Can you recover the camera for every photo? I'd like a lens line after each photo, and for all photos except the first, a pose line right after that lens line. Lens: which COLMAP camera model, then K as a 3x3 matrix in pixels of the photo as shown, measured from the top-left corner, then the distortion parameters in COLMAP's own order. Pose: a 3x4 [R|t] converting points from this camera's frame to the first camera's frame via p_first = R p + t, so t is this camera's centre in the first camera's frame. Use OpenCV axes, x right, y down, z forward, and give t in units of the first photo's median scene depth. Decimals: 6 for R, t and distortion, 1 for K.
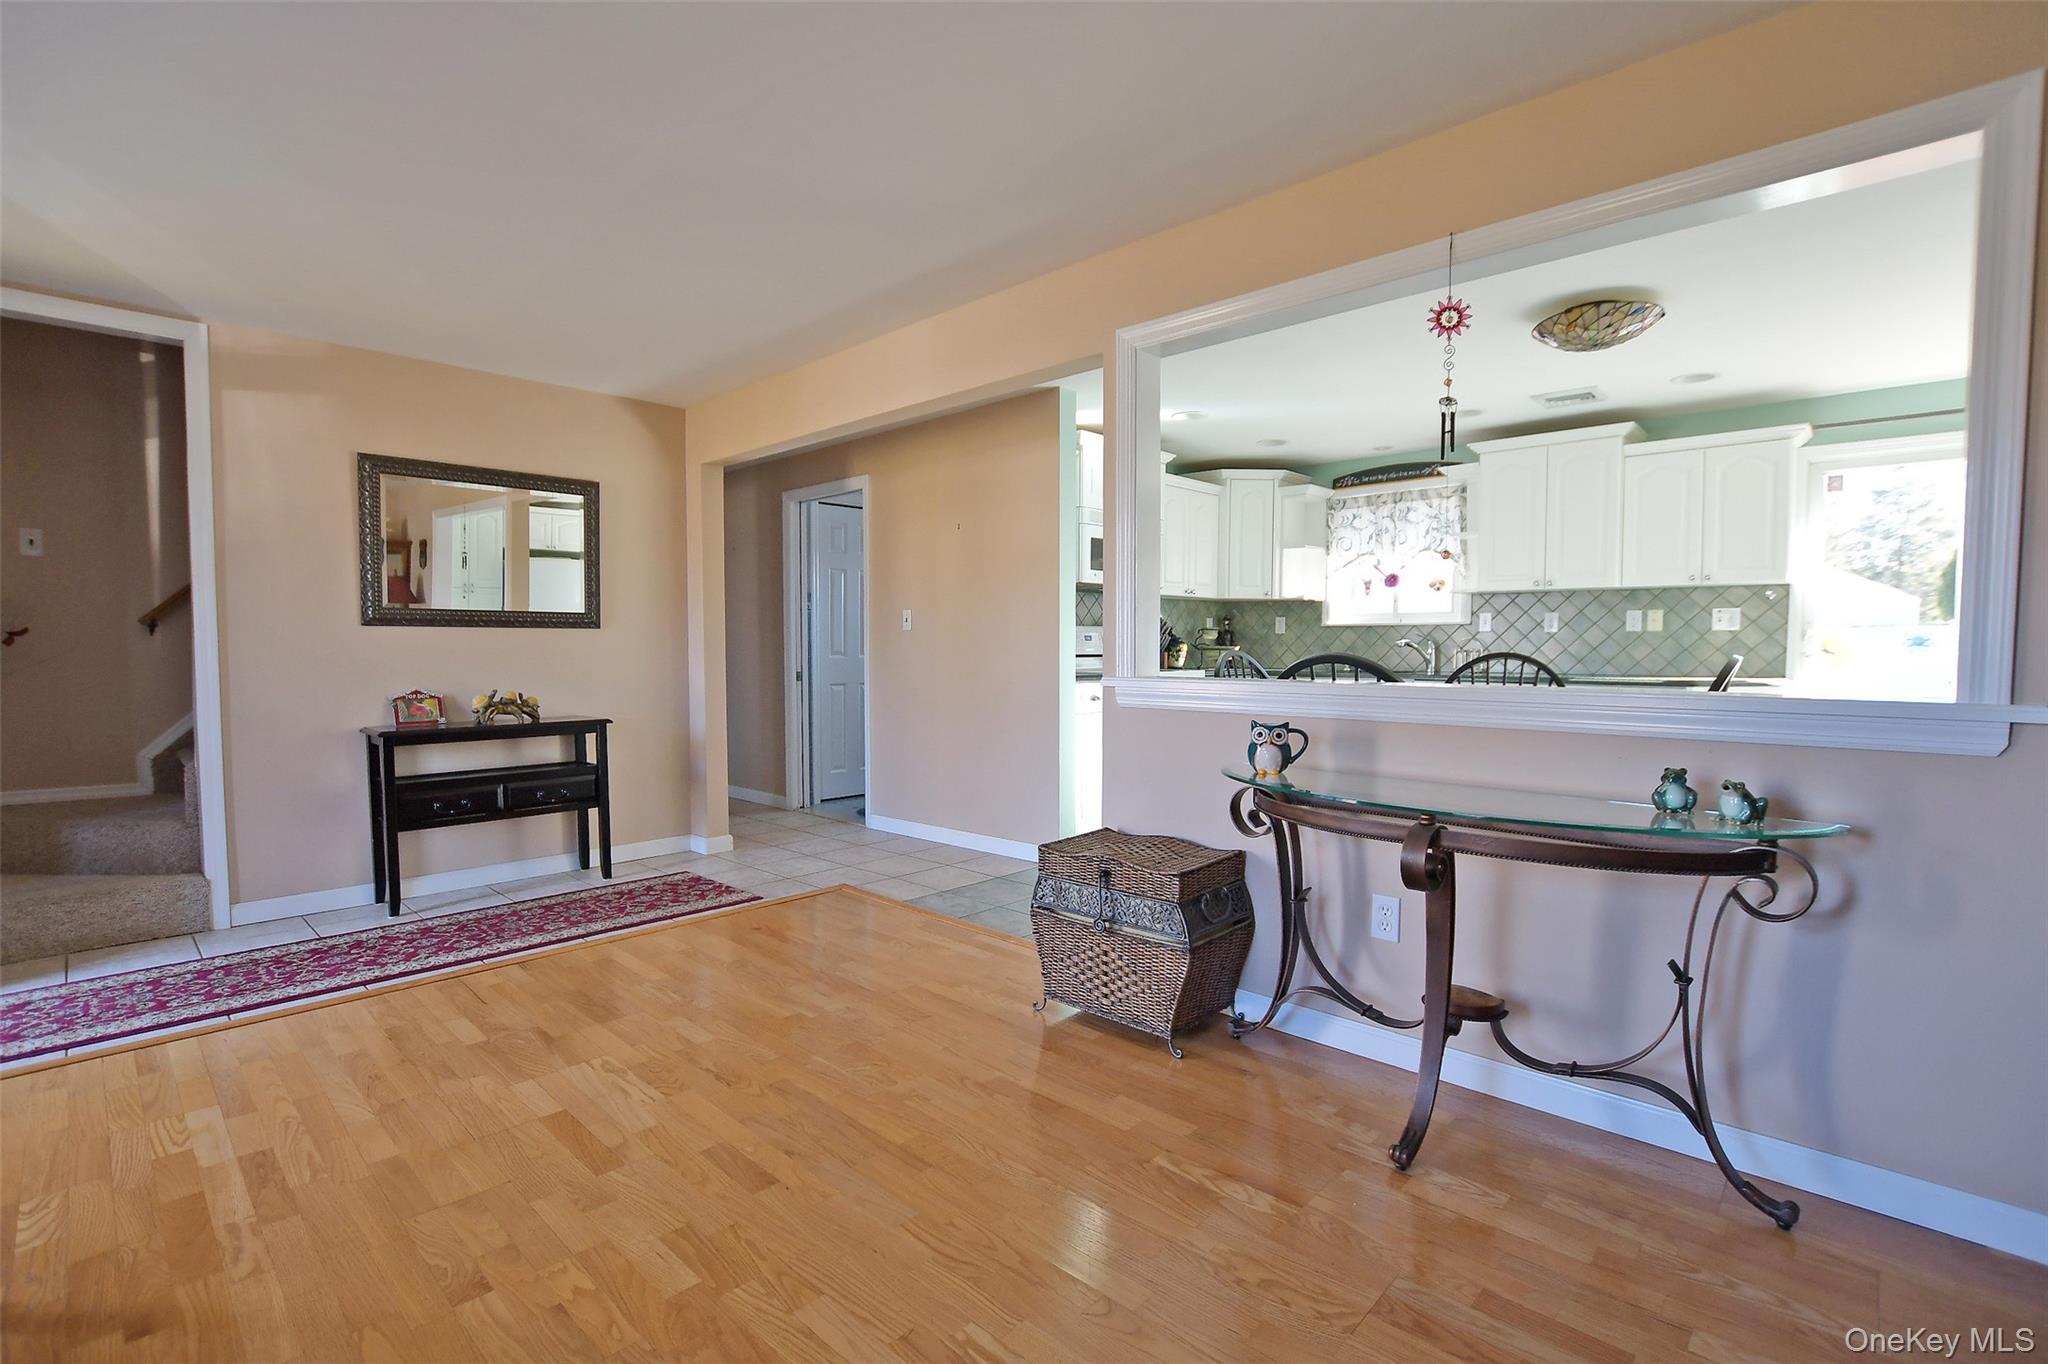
lens RADIAL K [[921.9, 0, 1007.1], [0, 921.9, 693.6], [0, 0, 1]] dist [-0.028913, 0.001461]
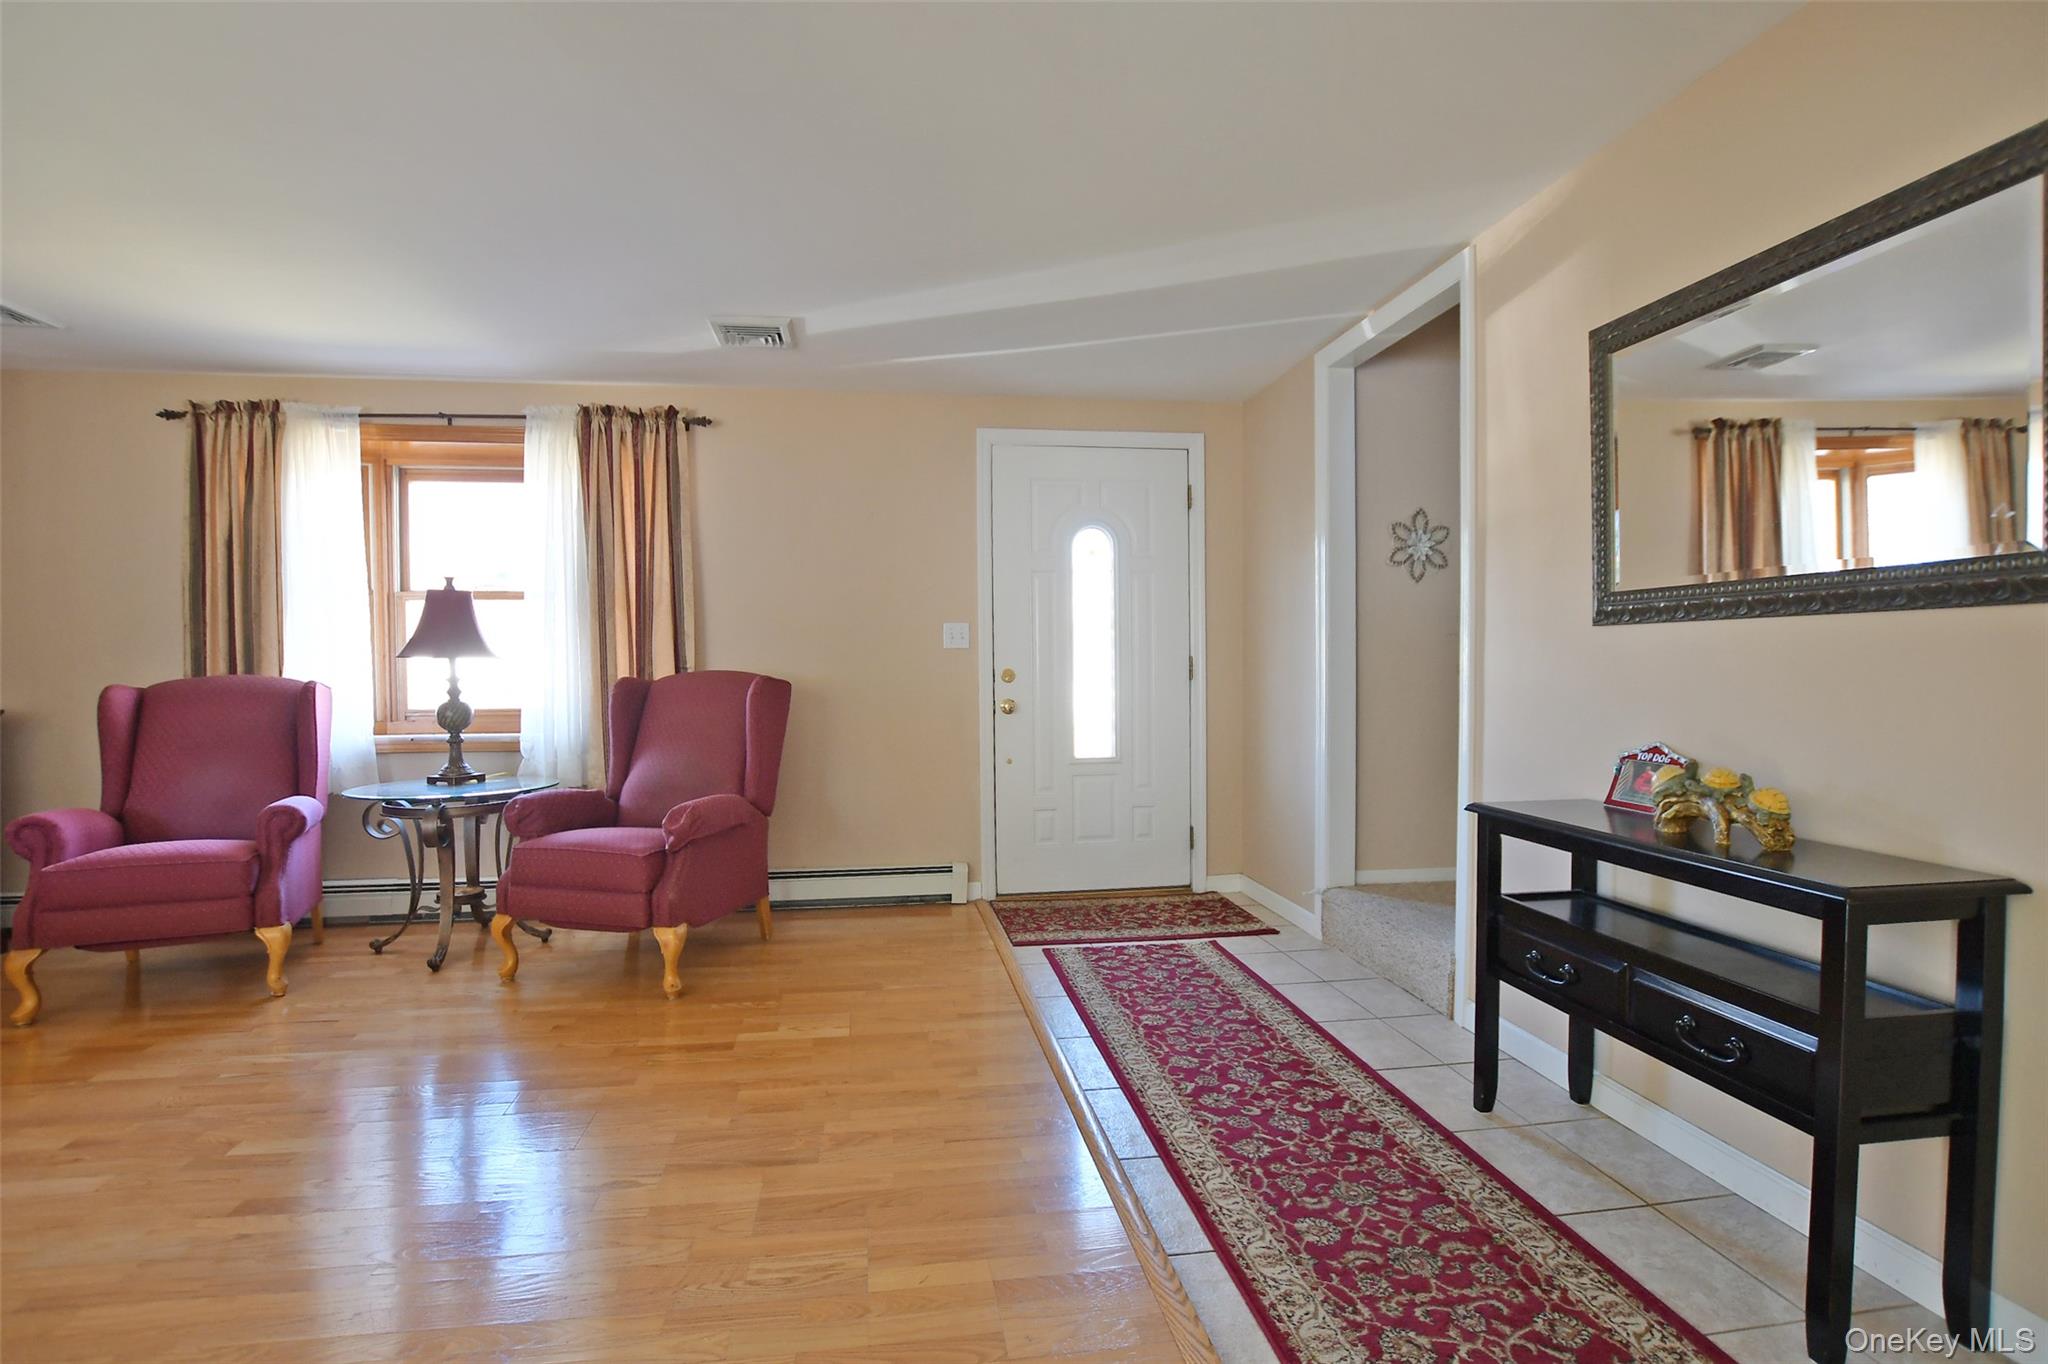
lens RADIAL K [[940.0, 0, 1007.9], [0, 940.0, 699.8], [0, 0, 1]] dist [-0.036833, 0.006879]
pose [[-0.616459, 0.031720, -0.786748, -0.005633], [-0.034547, 0.997136, 0.067272, -0.040267], [0.786628, 0.068650, -0.613598, 0.790992]]
